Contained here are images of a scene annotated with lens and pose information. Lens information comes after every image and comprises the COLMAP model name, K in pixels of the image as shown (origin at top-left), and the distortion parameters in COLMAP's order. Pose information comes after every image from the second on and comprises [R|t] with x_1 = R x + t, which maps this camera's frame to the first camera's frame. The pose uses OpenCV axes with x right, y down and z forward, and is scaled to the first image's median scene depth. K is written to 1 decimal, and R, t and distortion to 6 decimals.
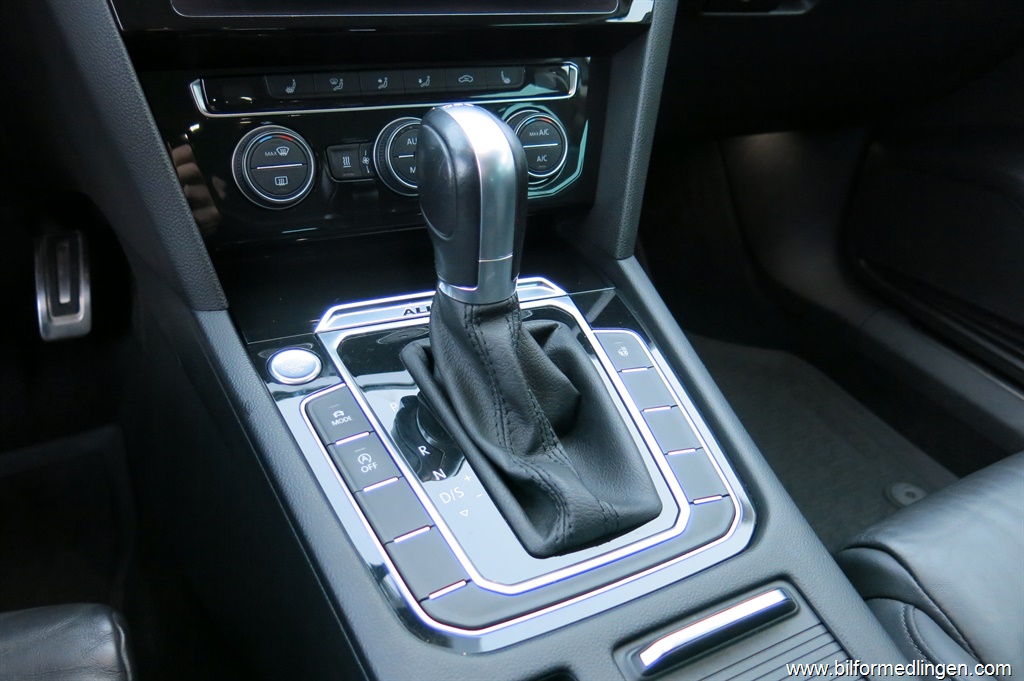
lens RADIAL K [[864.3, 0, 516.7], [0, 864.3, 342.4], [0, 0, 1]] dist [-0.018643, -0.016815]
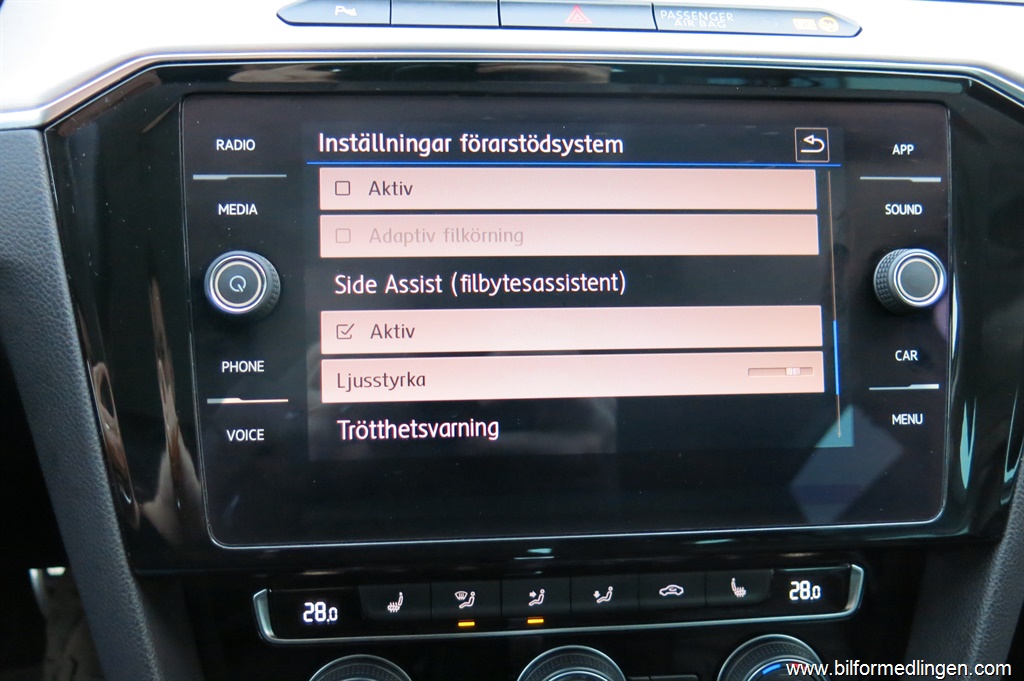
lens RADIAL K [[864.3, 0, 517.4], [0, 864.3, 347.2], [0, 0, 1]] dist [-0.018643, -0.016815]
pose [[0.935428, 0.087923, -0.342409, 0.038542], [-0.136357, 0.983364, -0.120009, -0.407556], [0.326161, 0.158950, 0.931855, 0.355448]]
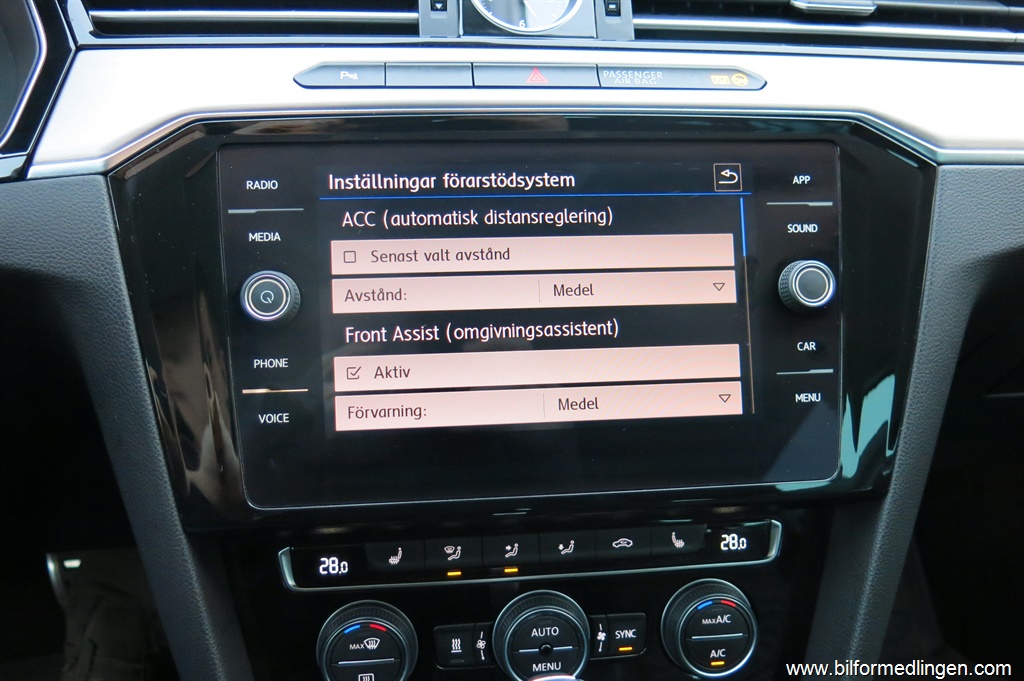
lens RADIAL K [[864.3, 0, 516.0], [0, 864.3, 344.7], [0, 0, 1]] dist [-0.018643, -0.016815]
pose [[0.943161, 0.069733, -0.324939, 0.094397], [-0.117959, 0.984320, -0.131146, -0.384221], [0.310699, 0.162021, 0.936598, 0.224511]]
